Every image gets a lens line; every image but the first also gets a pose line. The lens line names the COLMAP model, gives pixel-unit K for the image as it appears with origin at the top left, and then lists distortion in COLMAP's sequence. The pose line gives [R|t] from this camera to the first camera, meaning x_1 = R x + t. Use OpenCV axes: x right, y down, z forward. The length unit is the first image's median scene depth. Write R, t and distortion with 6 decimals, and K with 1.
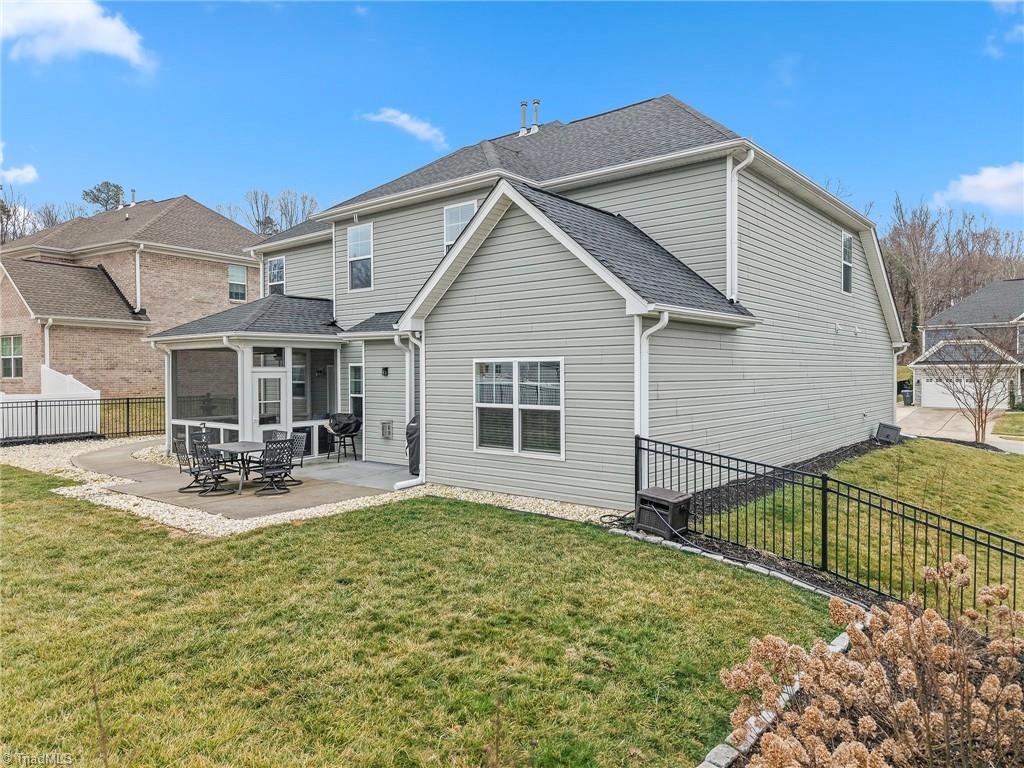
lens RADIAL K [[700.0, 0, 509.9], [0, 700.0, 382.0], [0, 0, 1]] dist [0.058598, -0.005093]
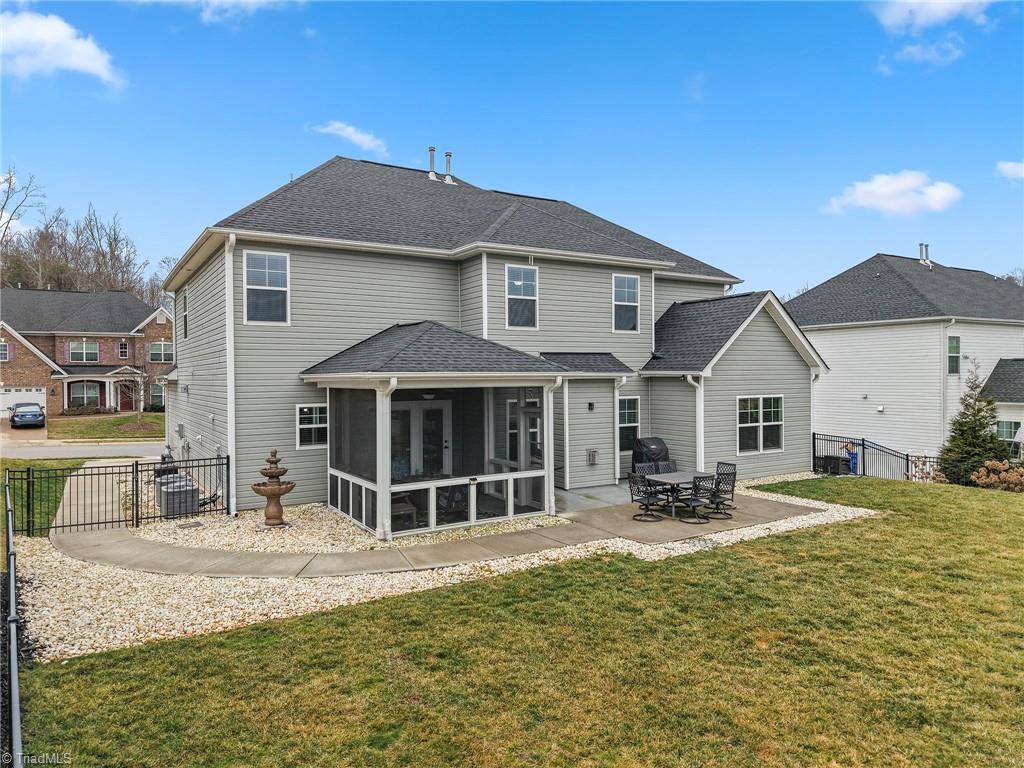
lens RADIAL K [[700.0, 0, 520.0], [0, 700.0, 383.5], [0, 0, 1]] dist [0.058598, -0.005093]
pose [[0.292261, -0.006433, 0.956317, -1.761115], [0.022013, 0.999758, -0.000003, -0.074630], [-0.956085, 0.021052, 0.292332, 1.048974]]
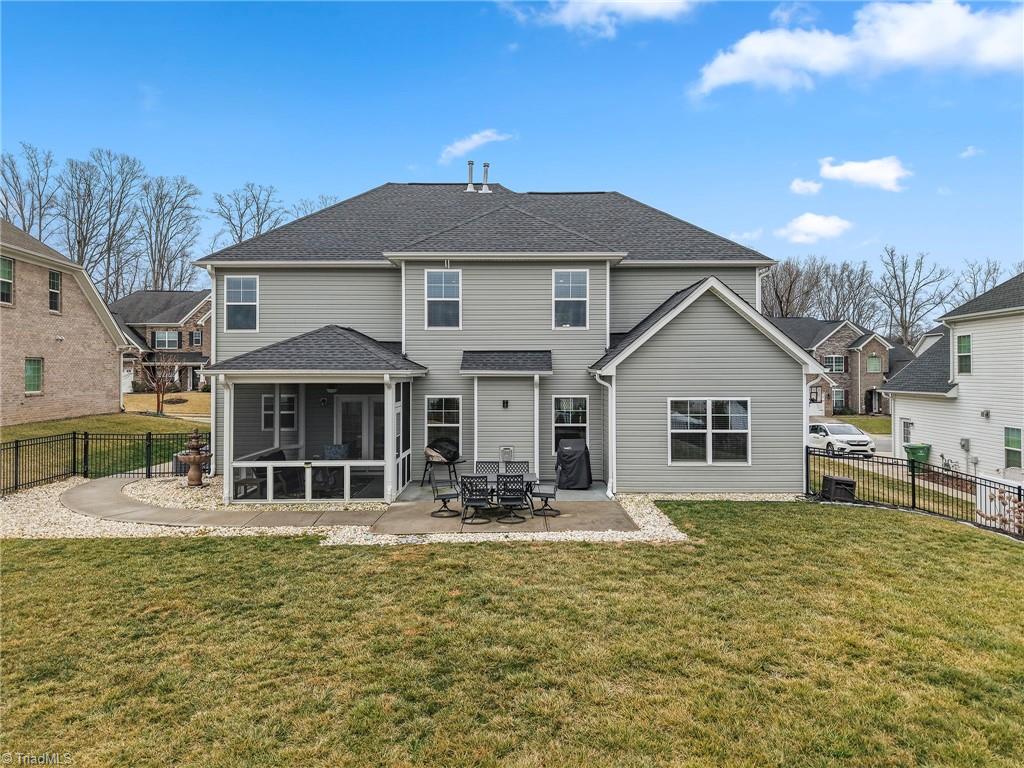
lens RADIAL K [[700.0, 0, 516.1], [0, 700.0, 377.1], [0, 0, 1]] dist [0.058598, -0.005093]
pose [[0.758956, -0.000618, 0.651142, -1.232906], [0.007725, 0.999938, -0.008055, -0.067965], [-0.651097, 0.011143, 0.758913, 0.154143]]
